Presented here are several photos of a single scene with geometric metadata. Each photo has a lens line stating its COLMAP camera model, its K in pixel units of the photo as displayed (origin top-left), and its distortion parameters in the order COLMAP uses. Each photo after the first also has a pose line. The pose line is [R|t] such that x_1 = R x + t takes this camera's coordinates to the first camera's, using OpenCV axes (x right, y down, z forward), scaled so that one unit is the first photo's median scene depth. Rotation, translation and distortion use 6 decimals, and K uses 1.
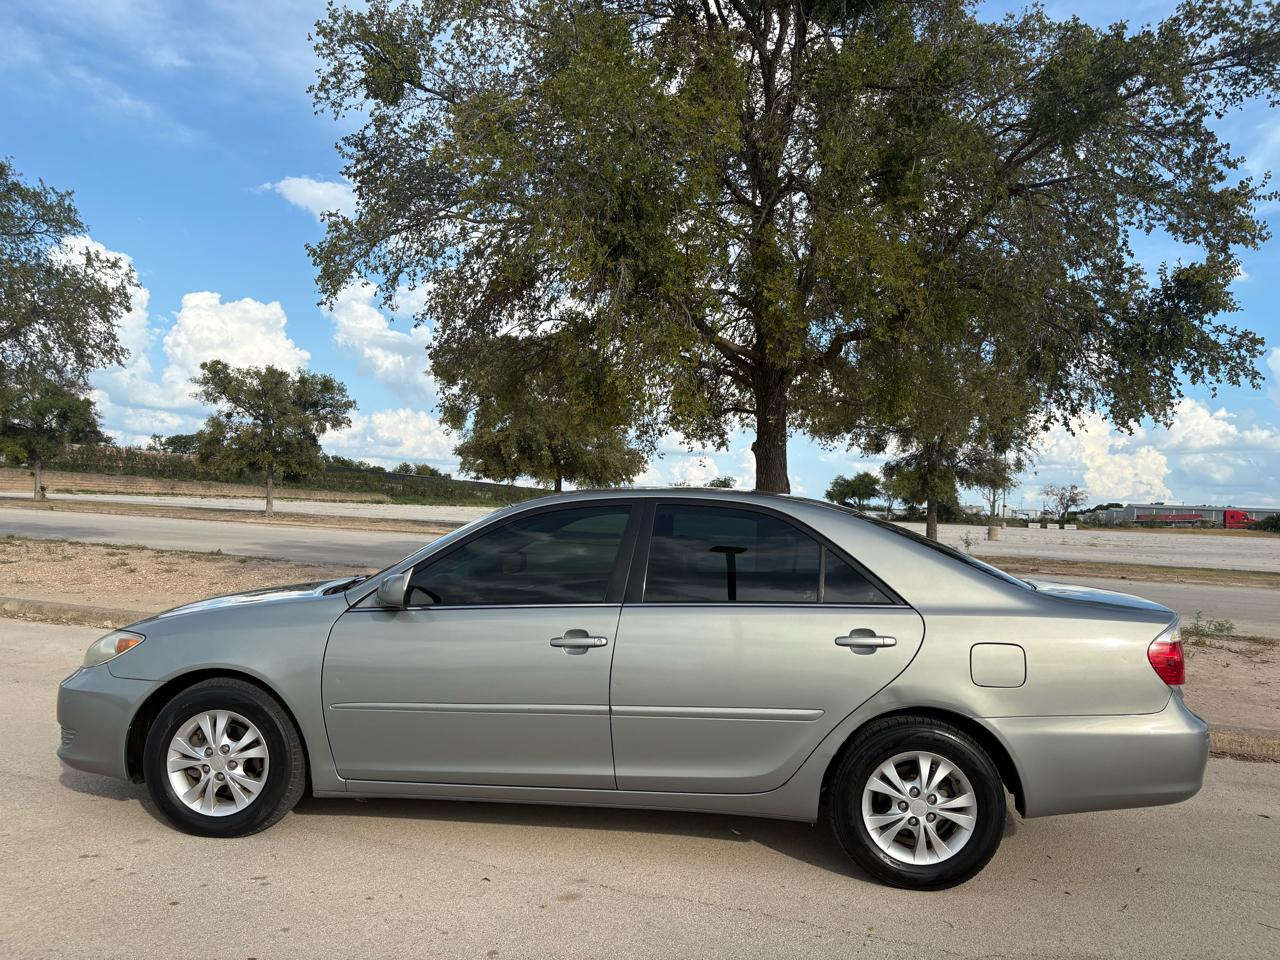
lens RADIAL K [[960.7, 0, 642.7], [0, 960.7, 479.3], [0, 0, 1]] dist [0.026407, -0.025315]
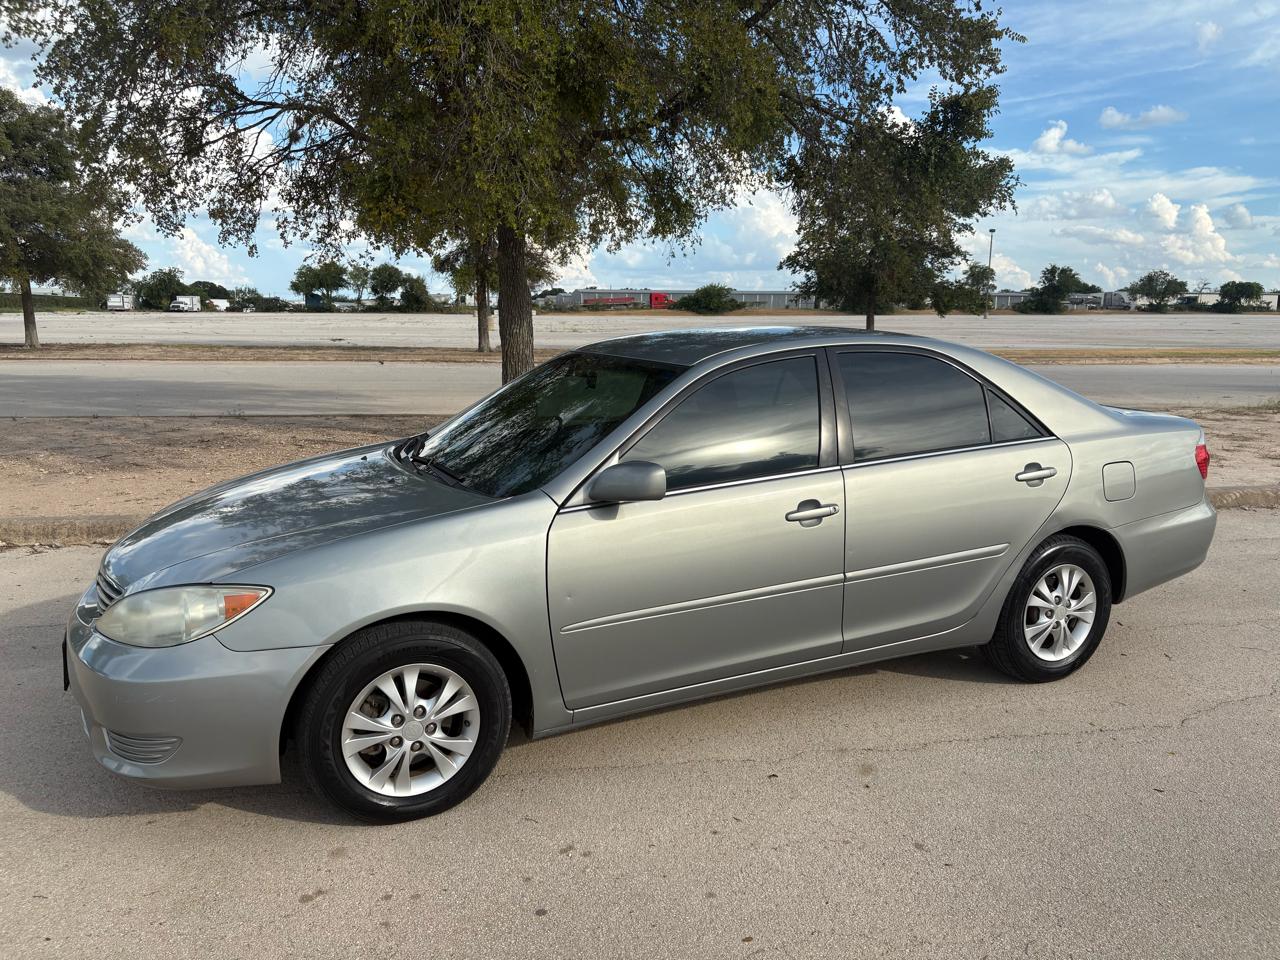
lens RADIAL K [[963.1, 0, 640.0], [0, 963.1, 480.0], [0, 0, 1]] dist [0.028693, -0.031619]
pose [[0.860348, -0.122599, 0.494743, -0.595617], [0.013814, 0.975894, 0.217807, -0.057542], [-0.509519, -0.180556, 0.841302, 0.284982]]
